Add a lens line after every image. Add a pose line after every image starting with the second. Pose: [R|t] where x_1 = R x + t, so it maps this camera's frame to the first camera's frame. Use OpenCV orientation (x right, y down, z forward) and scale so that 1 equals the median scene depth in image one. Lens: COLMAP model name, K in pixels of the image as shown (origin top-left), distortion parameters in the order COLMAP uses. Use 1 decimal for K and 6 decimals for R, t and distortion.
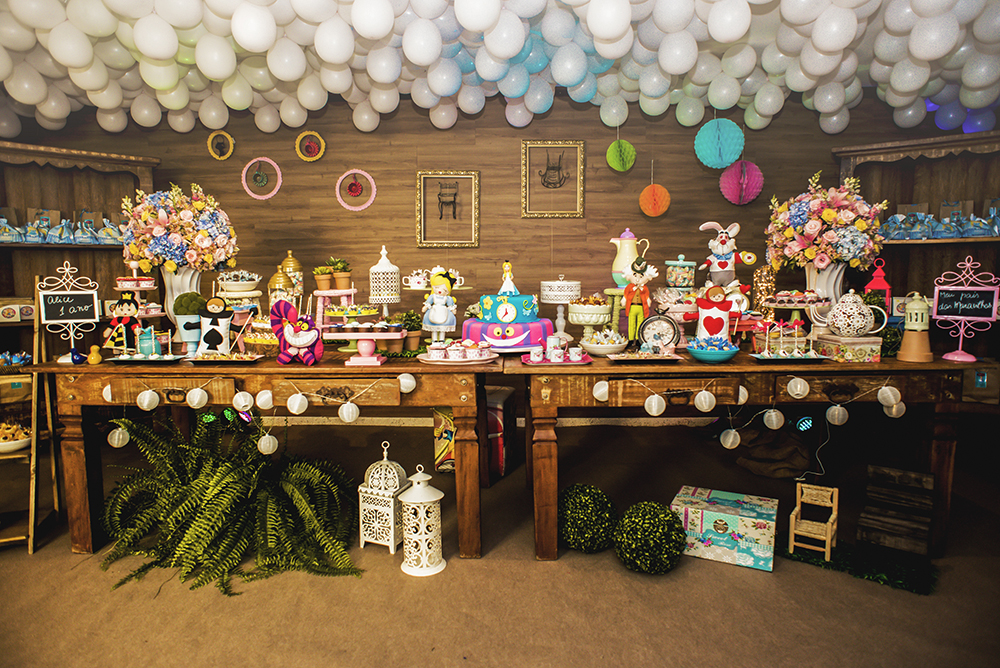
lens RADIAL K [[634.4, 0, 499.2], [0, 634.4, 332.5], [0, 0, 1]] dist [-0.070266, 0.010447]
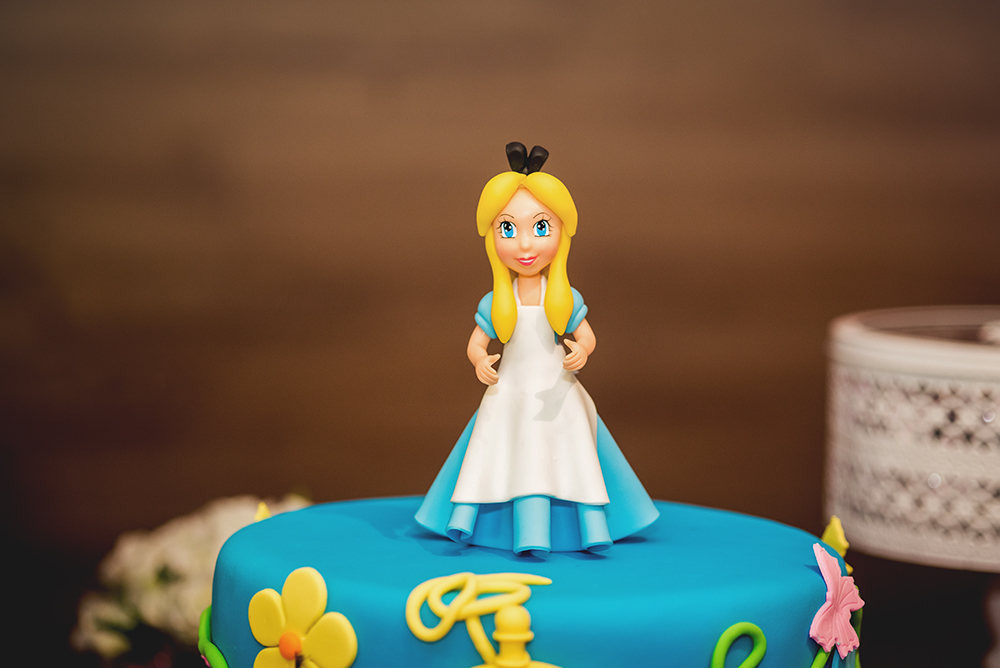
lens RADIAL K [[3189.6, 0, 498.9], [0, 3189.6, 335.6], [0, 0, 1]] dist [0.265574, 0.000000]
pose [[0.999182, 0.019695, 0.035327, -0.004652], [-0.019389, 0.999772, -0.008982, -0.055161], [-0.035496, 0.008289, 0.999335, 0.365127]]
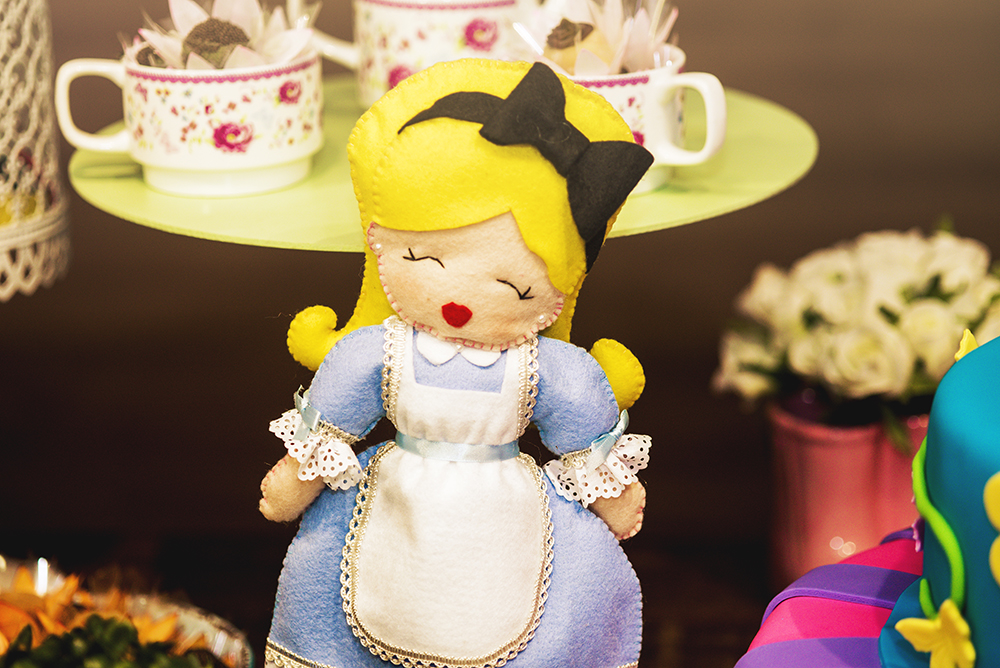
lens RADIAL K [[3189.6, 0, 496.0], [0, 3189.6, 333.9], [0, 0, 1]] dist [0.265574, 0.000000]
pose [[0.995192, 0.003948, -0.097865, -0.030950], [0.014110, 0.982985, 0.183145, -0.095397], [0.096922, -0.183646, 0.978203, 0.389162]]
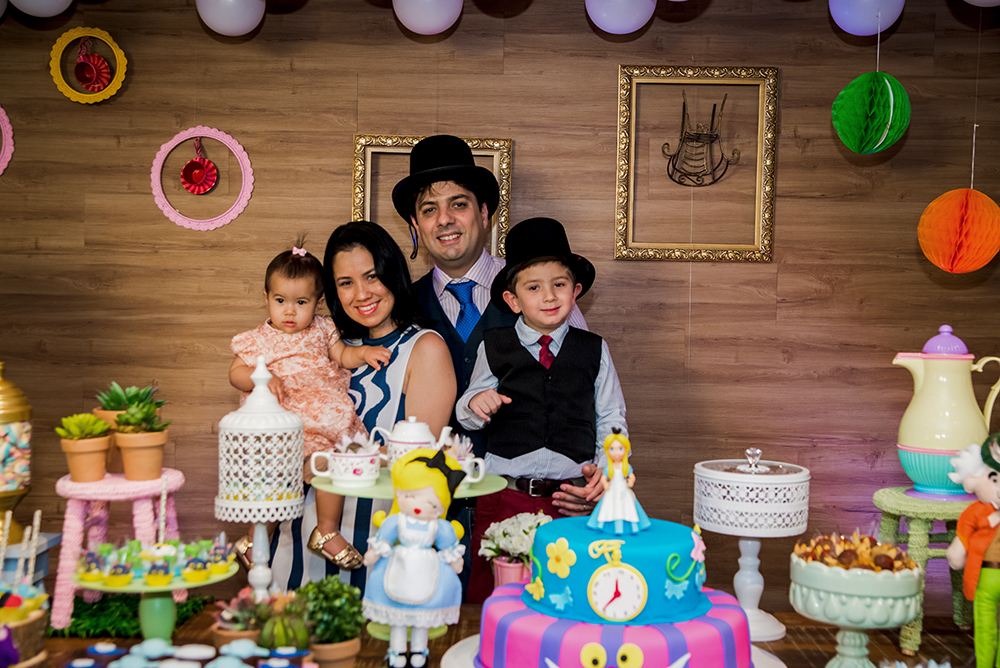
lens RADIAL K [[1268.9, 0, 500.8], [0, 1268.9, 335.9], [0, 0, 1]] dist [0.045837, 0.000000]
pose [[0.999723, 0.022873, -0.005475, -0.031687], [-0.023202, 0.997245, -0.070454, -0.075228], [0.003848, 0.070562, 0.997500, 0.204746]]
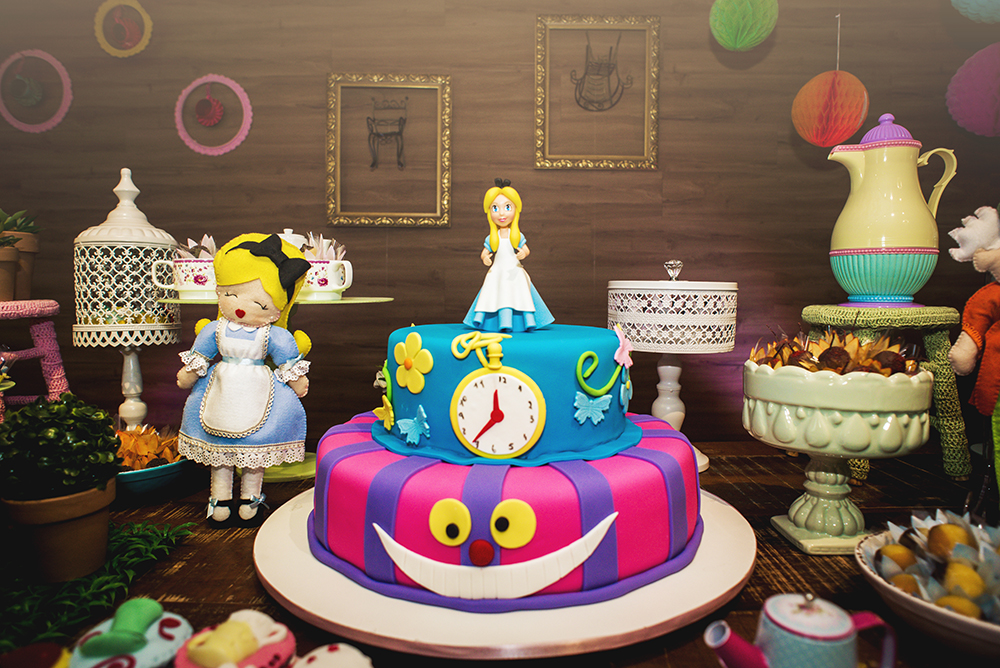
lens RADIAL K [[634.4, 0, 496.5], [0, 634.4, 337.1], [0, 0, 1]] dist [-0.070266, 0.010447]
pose [[0.999966, 0.007651, -0.003216, 0.007447], [-0.007743, 0.999528, -0.029716, -0.031825], [0.002987, 0.029740, 0.999553, 0.507246]]
